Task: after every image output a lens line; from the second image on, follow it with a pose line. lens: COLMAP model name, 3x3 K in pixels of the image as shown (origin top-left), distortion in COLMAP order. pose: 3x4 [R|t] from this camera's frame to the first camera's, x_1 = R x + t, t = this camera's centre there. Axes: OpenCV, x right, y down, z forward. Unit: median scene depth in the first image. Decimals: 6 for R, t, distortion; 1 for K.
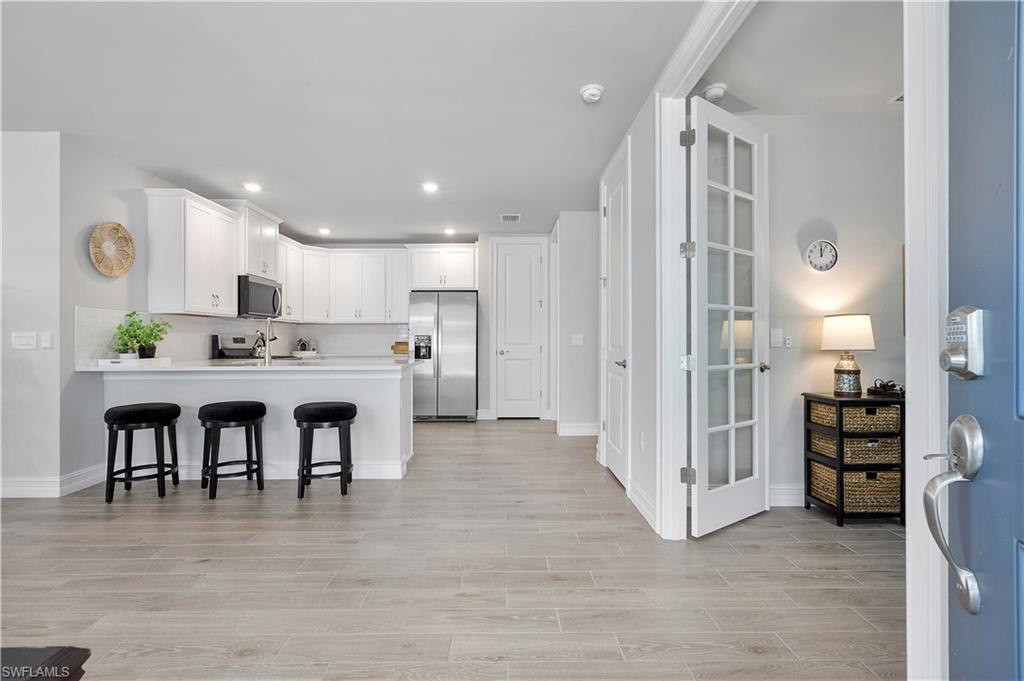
lens RADIAL K [[471.2, 0, 498.1], [0, 471.2, 340.8], [0, 0, 1]] dist [0.001935, 0.000327]
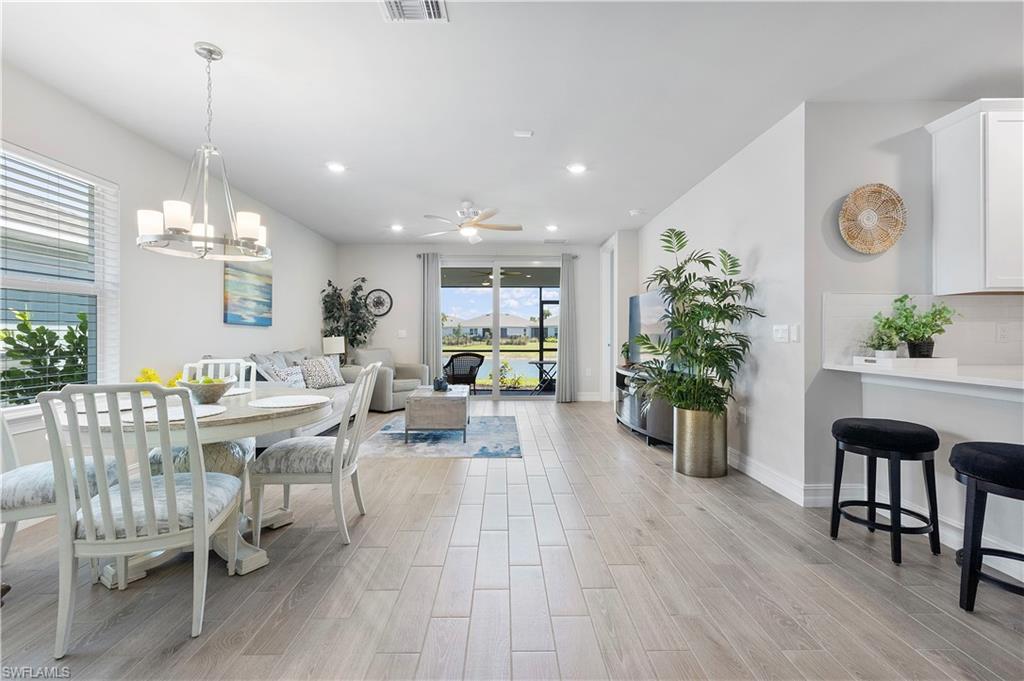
lens RADIAL K [[466.1, 0, 517.3], [0, 466.1, 335.2], [0, 0, 1]] dist [-0.002668, -0.000826]
pose [[0.020971, 0.005622, -0.999764, -0.041309], [0.001648, 0.999983, 0.005658, -0.002808], [0.999779, -0.001766, 0.020961, 0.343647]]
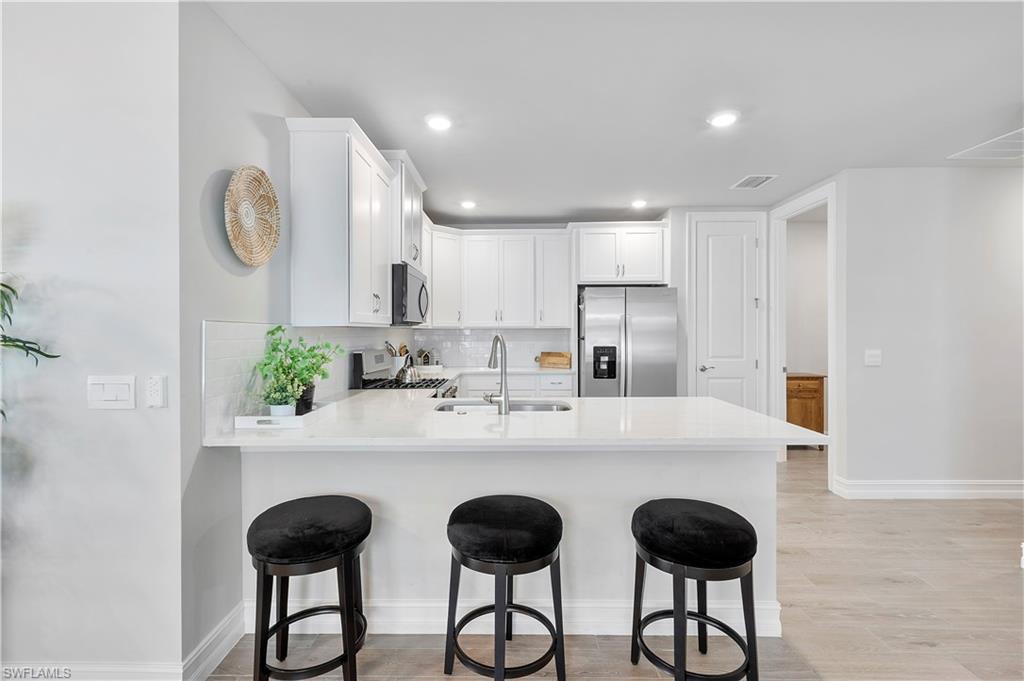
lens RADIAL K [[470.3, 0, 501.7], [0, 470.3, 332.6], [0, 0, 1]] dist [0.001125, -0.000224]
pose [[0.999927, -0.001249, -0.011998, -0.459380], [0.001264, 0.999998, 0.001322, -0.050492], [0.011996, -0.001338, 0.999927, 0.397606]]
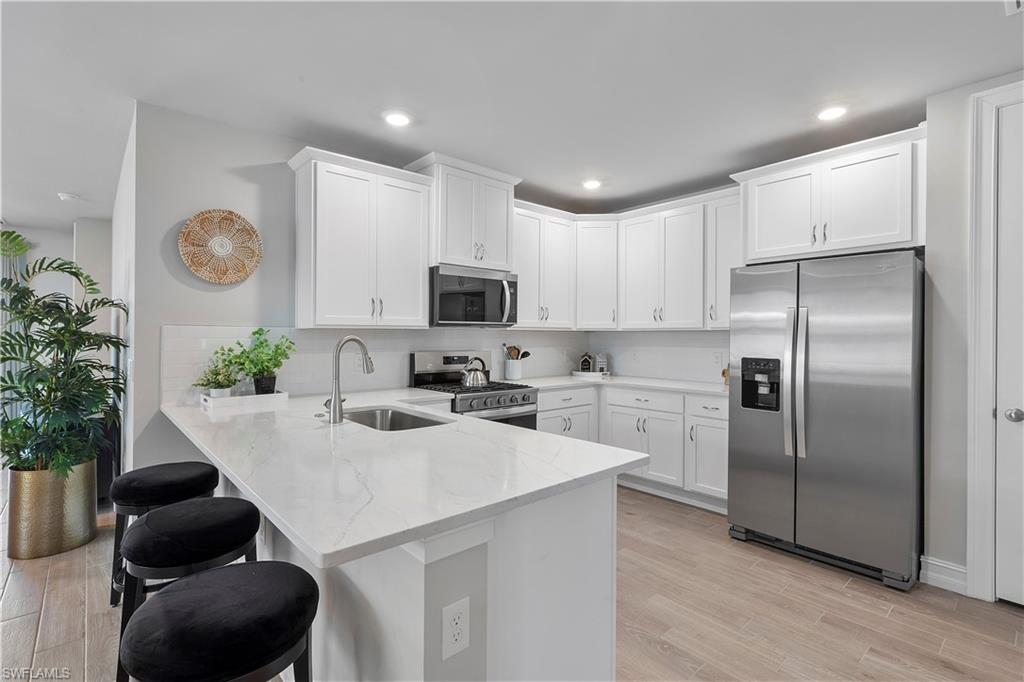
lens RADIAL K [[470.3, 0, 501.7], [0, 470.3, 333.1], [0, 0, 1]] dist [0.001125, -0.000224]
pose [[0.657867, 0.000172, -0.753134, 0.030786], [-0.004314, 0.999984, -0.003541, -0.049600], [0.753122, 0.005578, 0.657858, 0.748840]]
